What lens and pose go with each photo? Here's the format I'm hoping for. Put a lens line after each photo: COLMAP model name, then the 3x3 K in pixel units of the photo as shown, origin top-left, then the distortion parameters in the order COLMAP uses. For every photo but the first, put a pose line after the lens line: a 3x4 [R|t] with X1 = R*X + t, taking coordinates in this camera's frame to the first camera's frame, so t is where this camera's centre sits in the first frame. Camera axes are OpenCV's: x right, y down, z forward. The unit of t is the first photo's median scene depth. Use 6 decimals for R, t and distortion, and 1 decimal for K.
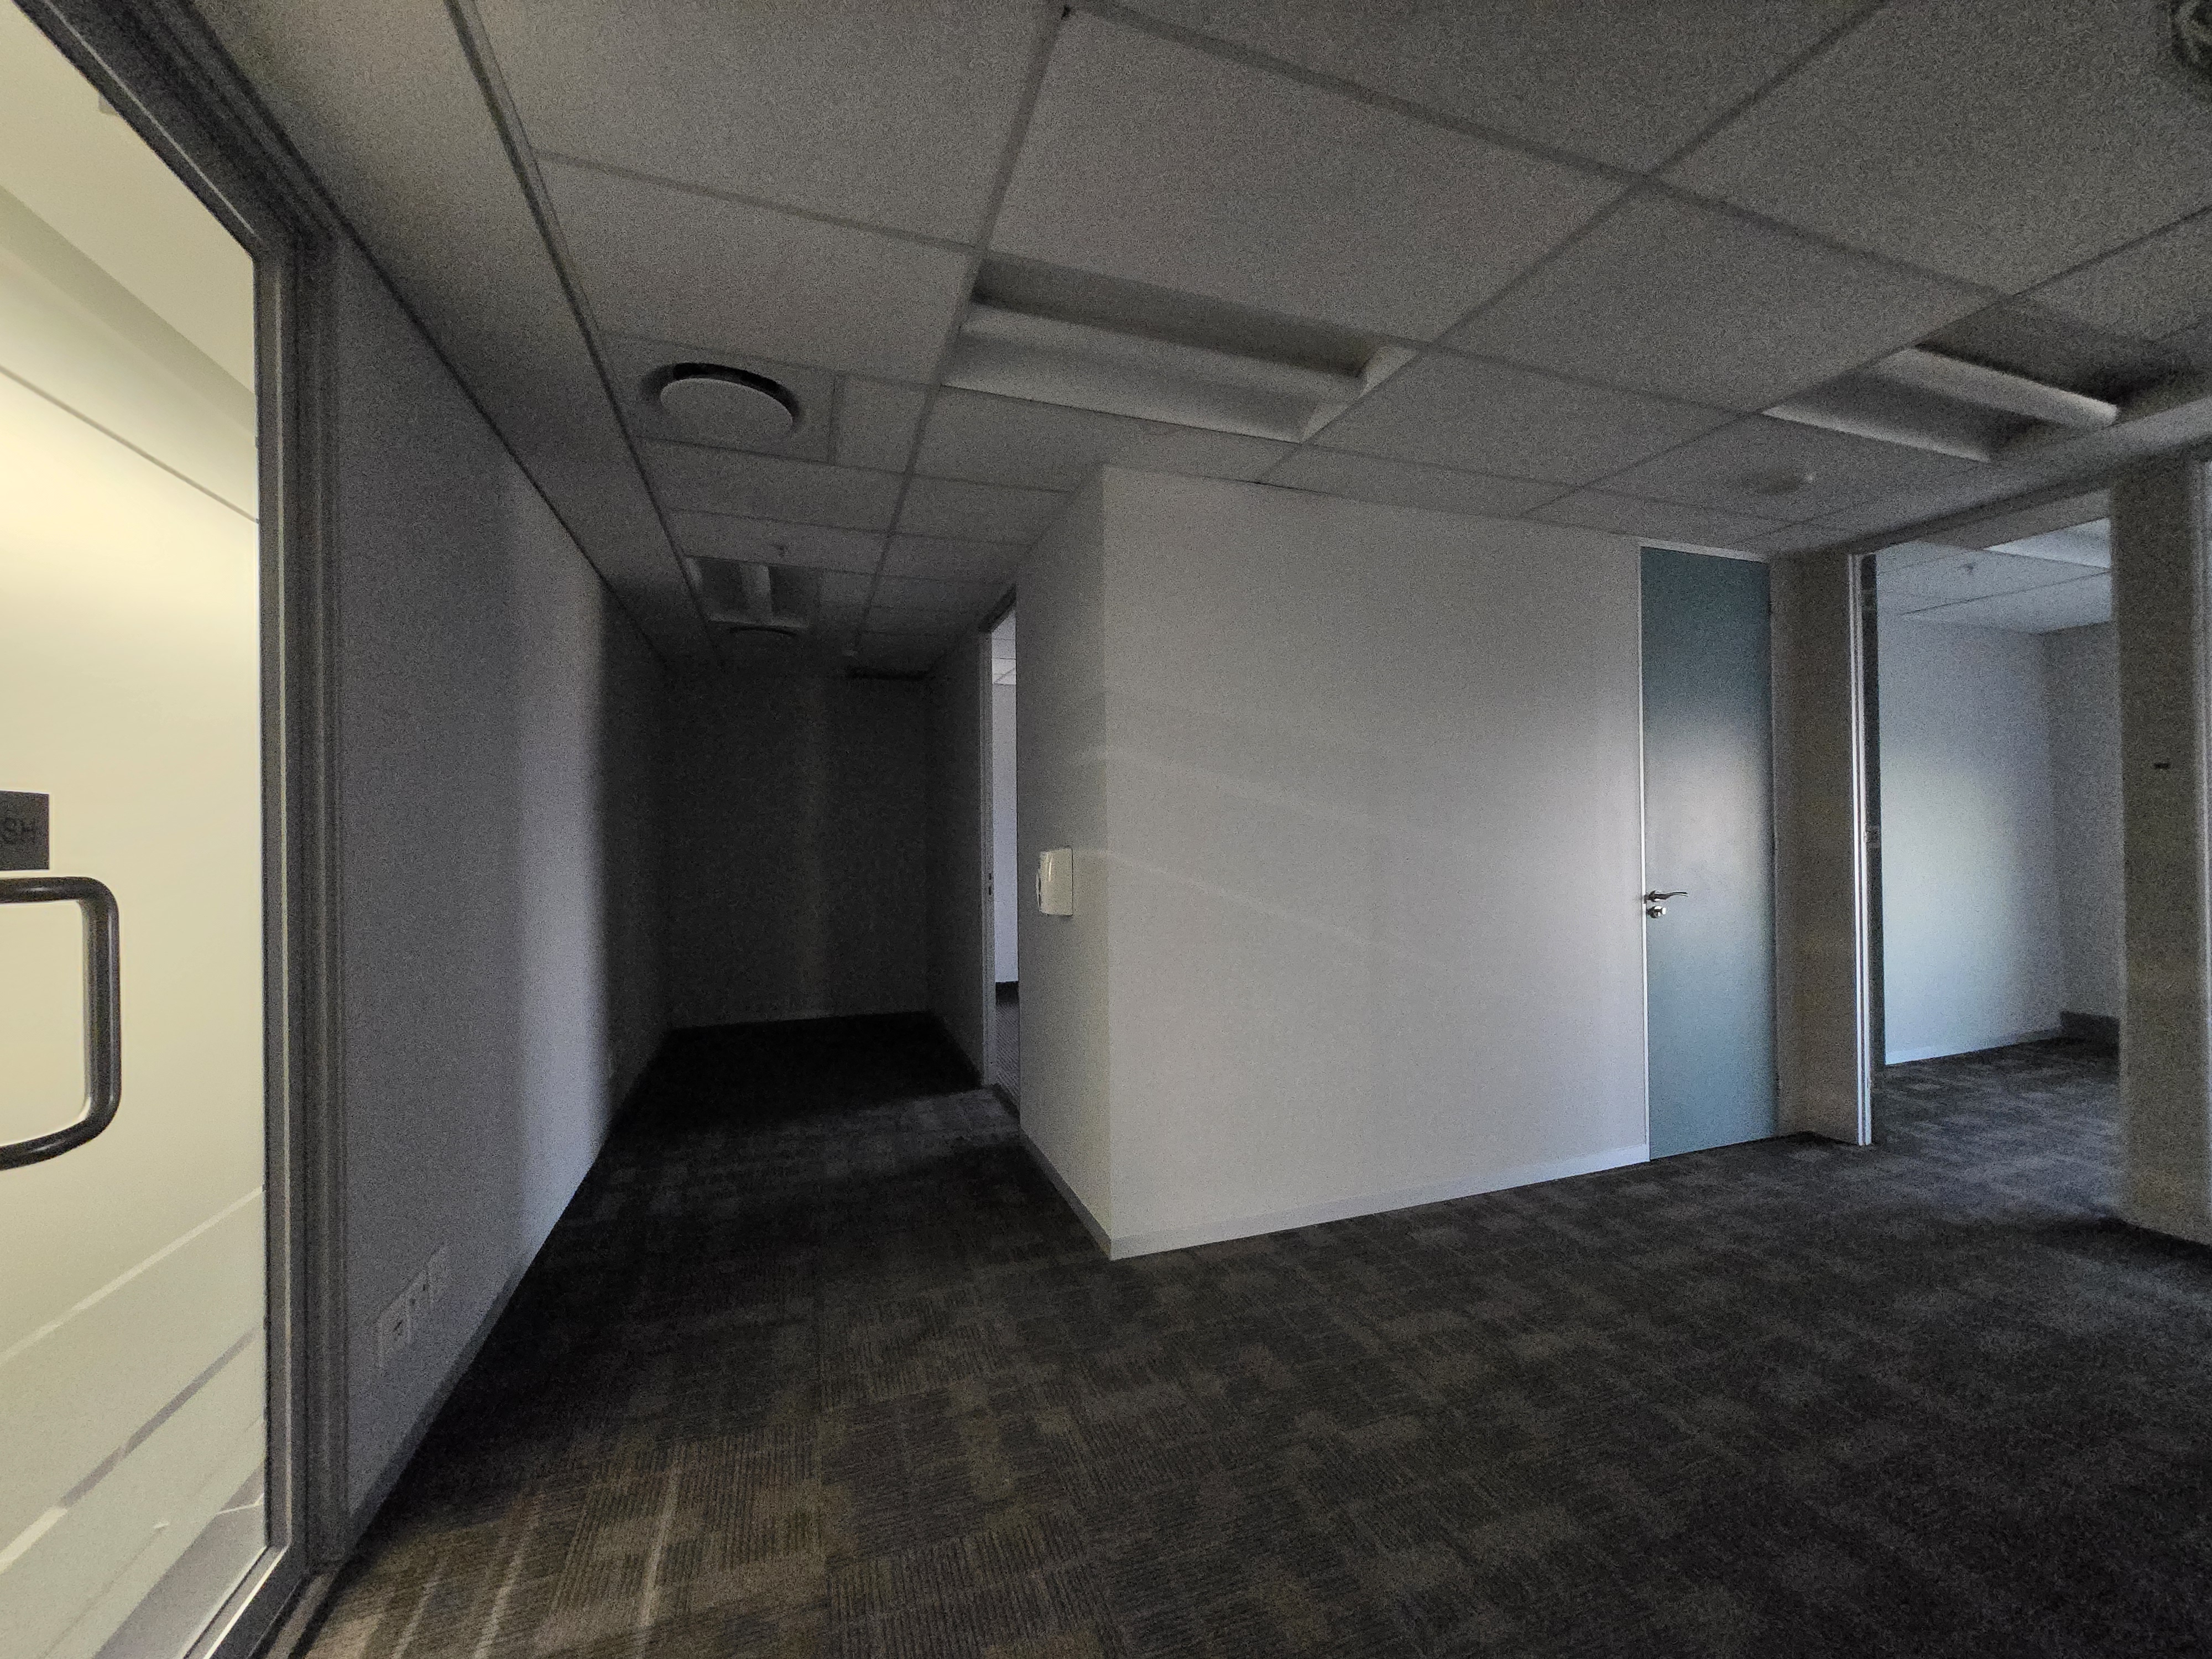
lens RADIAL K [[868.1, 0, 1142.3], [0, 868.1, 835.6], [0, 0, 1]] dist [0.001013, -0.000150]
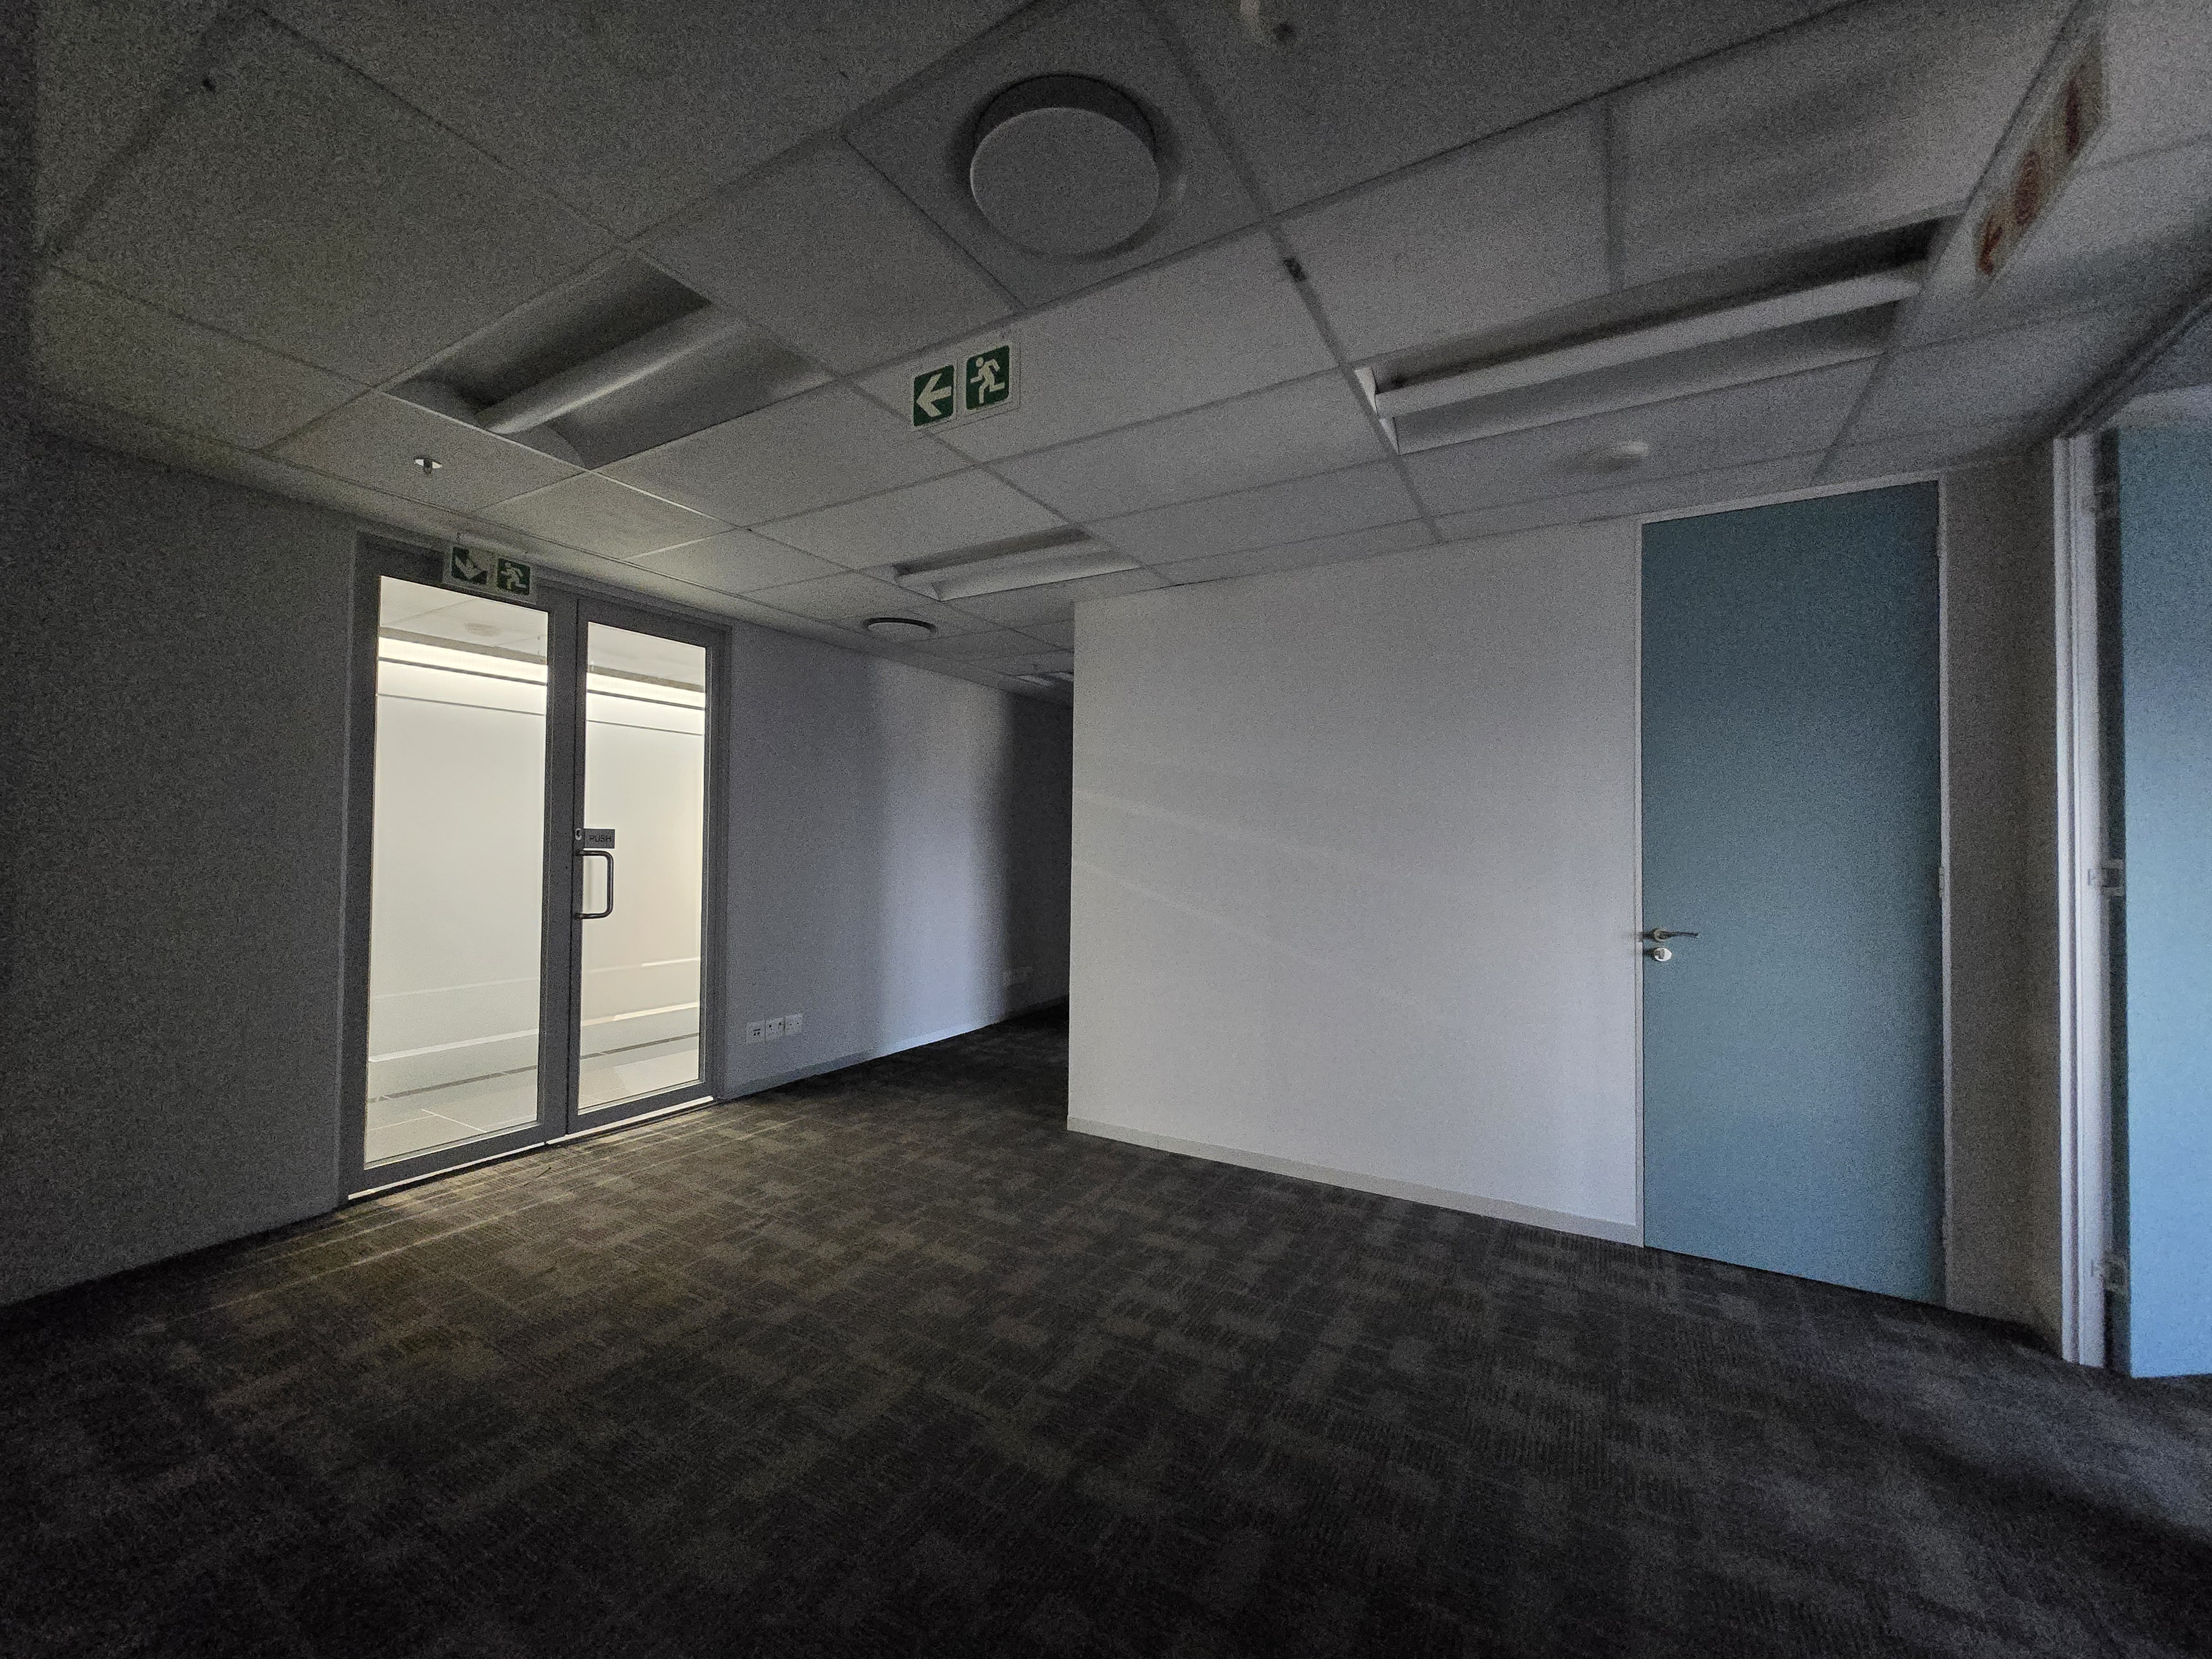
lens RADIAL K [[867.9, 0, 1094.1], [0, 867.9, 833.1], [0, 0, 1]] dist [0.000875, -0.000391]
pose [[0.648615, 0.008374, -0.761070, 1.262360], [-0.019120, 0.999803, -0.005294, -0.020108], [0.760876, 0.017985, 0.648648, 0.053351]]
